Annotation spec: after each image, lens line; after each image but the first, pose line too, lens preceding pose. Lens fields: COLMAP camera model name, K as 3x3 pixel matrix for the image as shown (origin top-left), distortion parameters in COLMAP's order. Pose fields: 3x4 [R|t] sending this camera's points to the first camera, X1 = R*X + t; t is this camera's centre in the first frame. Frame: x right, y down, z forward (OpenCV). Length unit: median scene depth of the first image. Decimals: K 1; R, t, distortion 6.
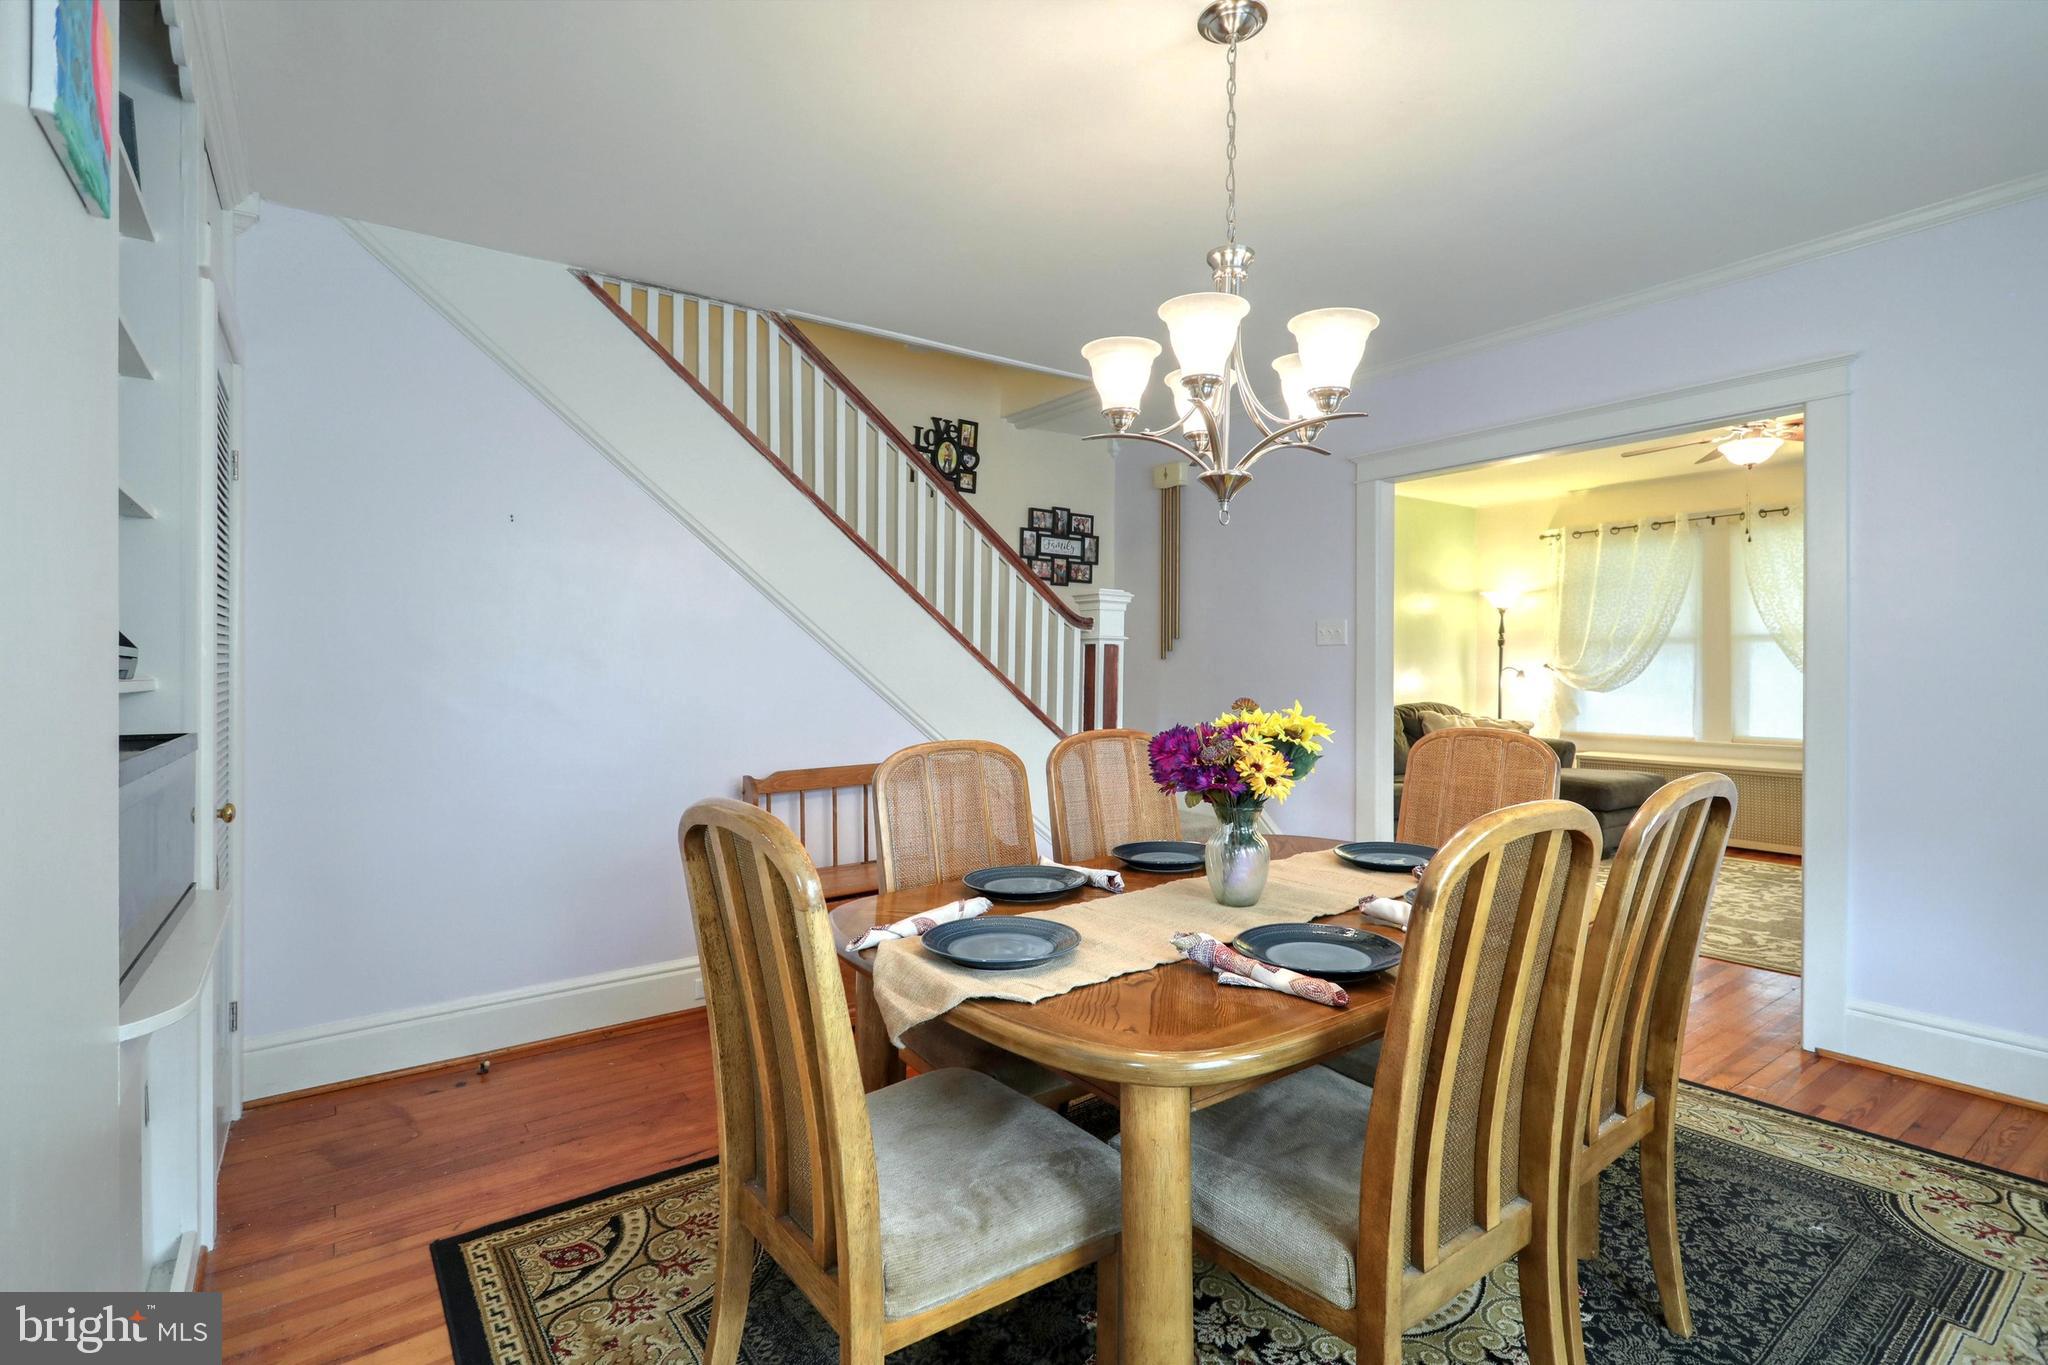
lens RADIAL K [[983.0, 0, 1024.8], [0, 983.0, 679.8], [0, 0, 1]] dist [0.001626, 0.003729]
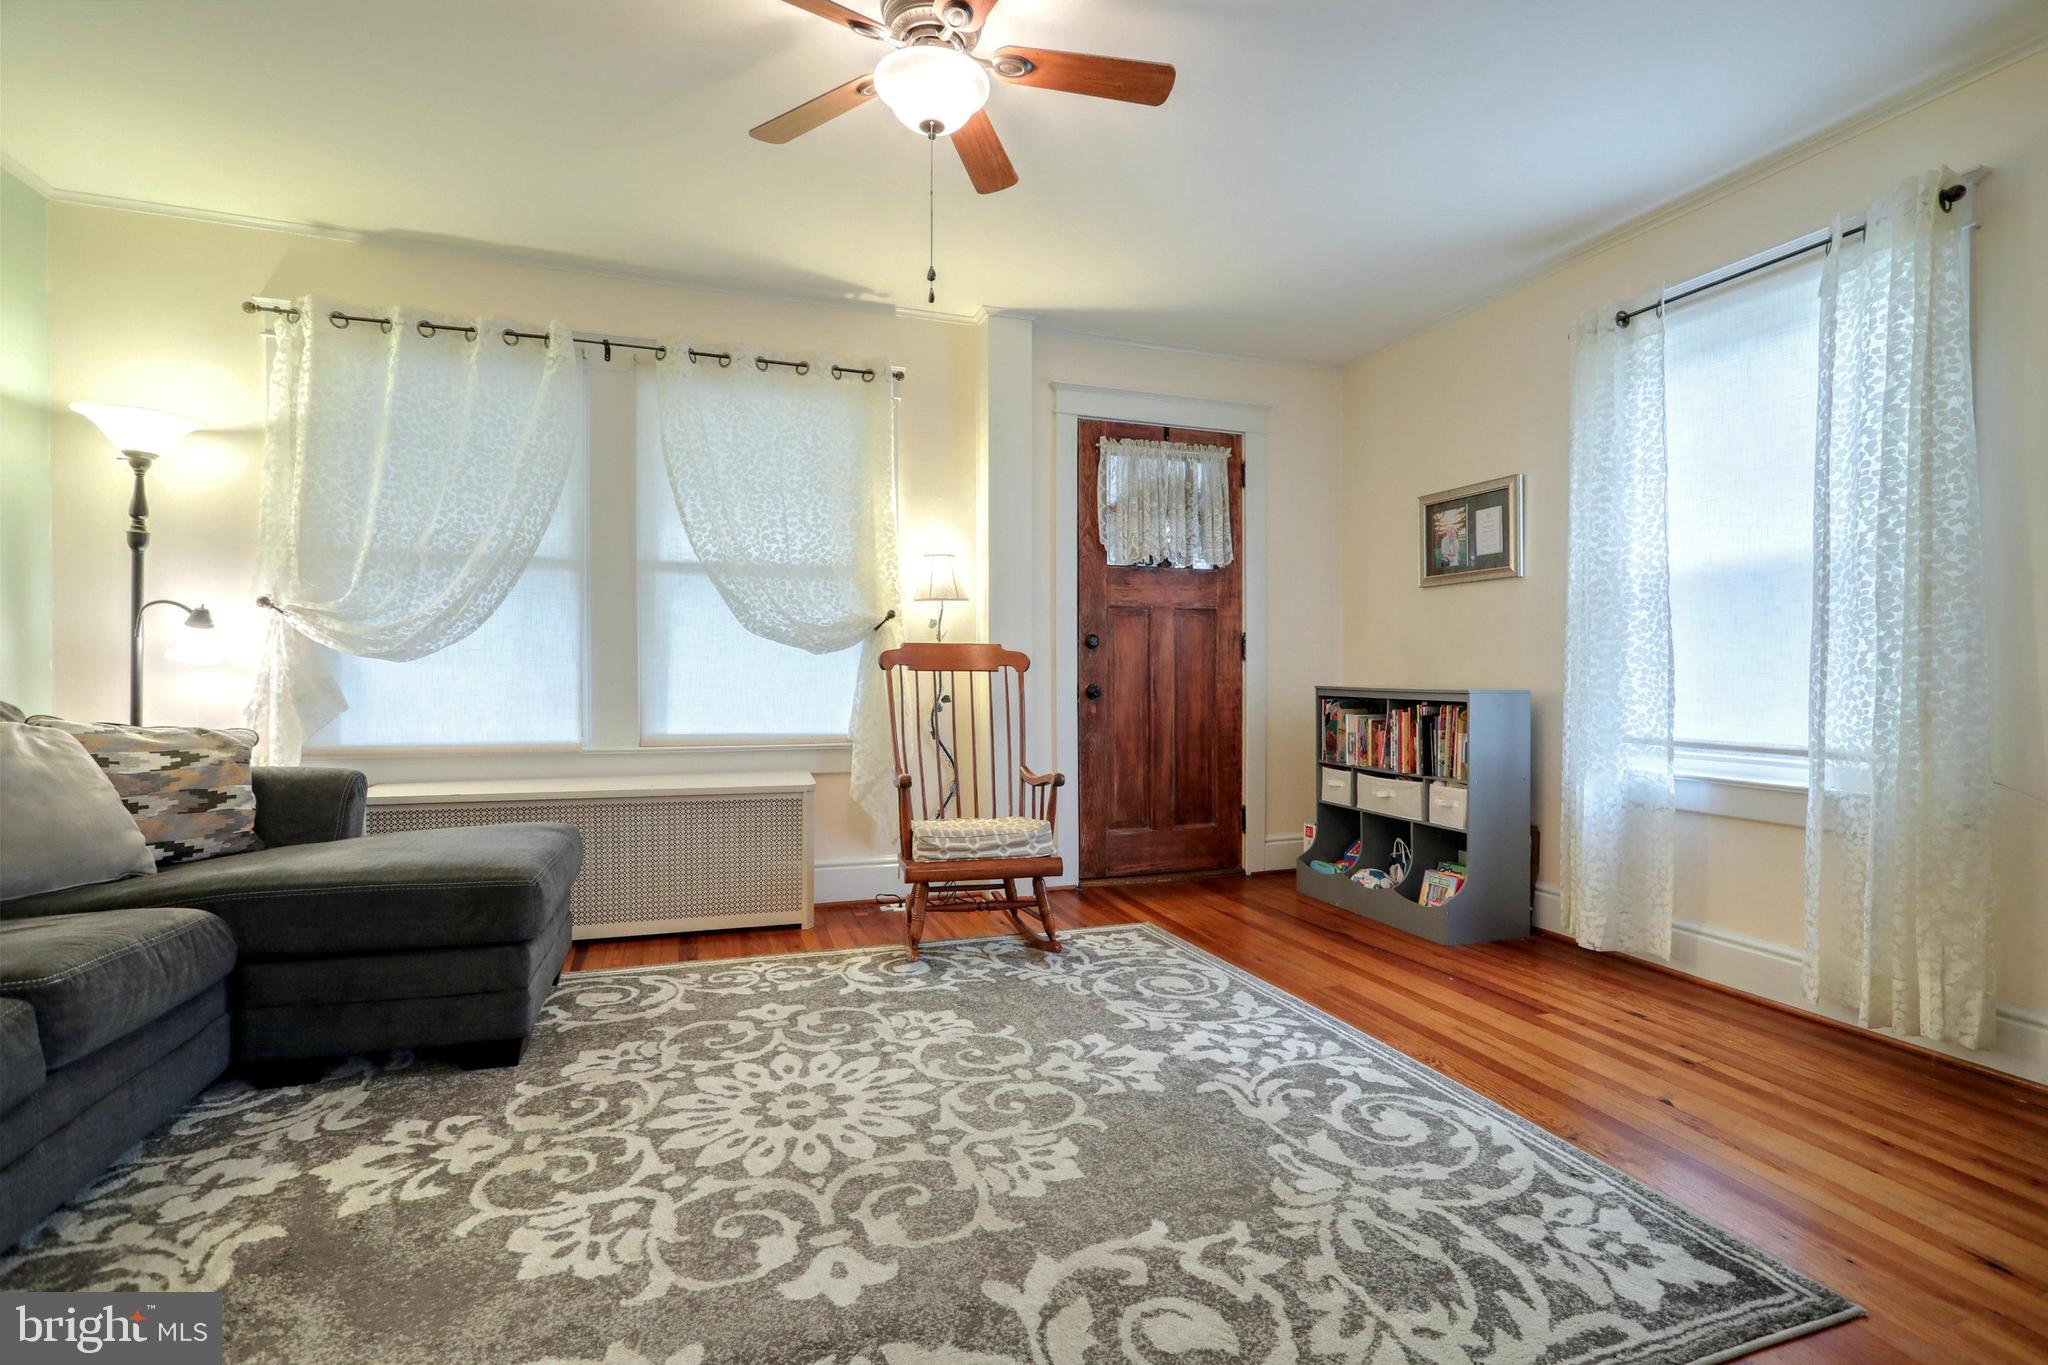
lens RADIAL K [[983.0, 0, 1027.3], [0, 983.0, 679.9], [0, 0, 1]] dist [0.001626, 0.003729]
pose [[0.281037, -0.003215, 0.959691, 0.208254], [0.006074, 0.999980, 0.001572, 0.022810], [-0.959678, 0.005387, 0.281051, 0.564188]]
